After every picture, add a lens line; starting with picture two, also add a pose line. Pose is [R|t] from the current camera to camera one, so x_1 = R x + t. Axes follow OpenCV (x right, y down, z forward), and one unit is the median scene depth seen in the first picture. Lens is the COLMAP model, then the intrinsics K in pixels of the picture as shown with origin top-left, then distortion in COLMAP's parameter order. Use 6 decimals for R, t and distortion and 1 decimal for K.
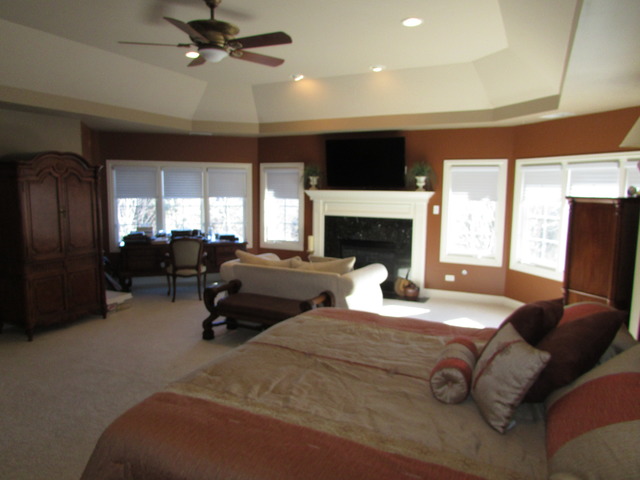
lens RADIAL K [[455.5, 0, 320.3], [0, 455.5, 241.2], [0, 0, 1]] dist [-0.035179, -0.001414]
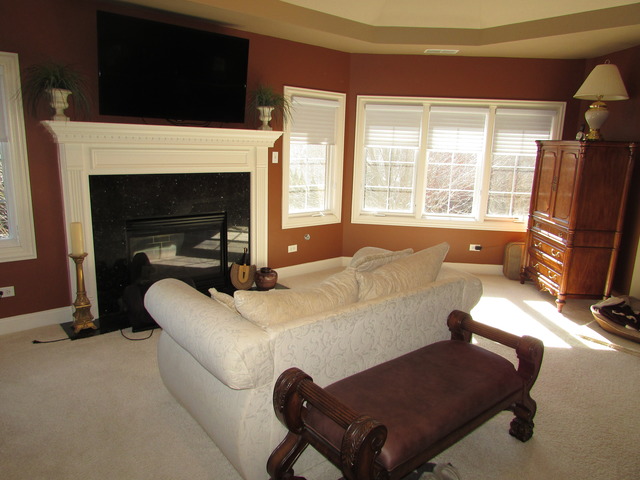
lens RADIAL K [[455.5, 0, 320.8], [0, 455.5, 238.5], [0, 0, 1]] dist [-0.035179, -0.001414]
pose [[0.409923, -0.185878, 0.892980, -0.369623], [0.074304, 0.982567, 0.170417, -0.060672], [-0.909089, -0.003505, 0.416588, 0.646979]]
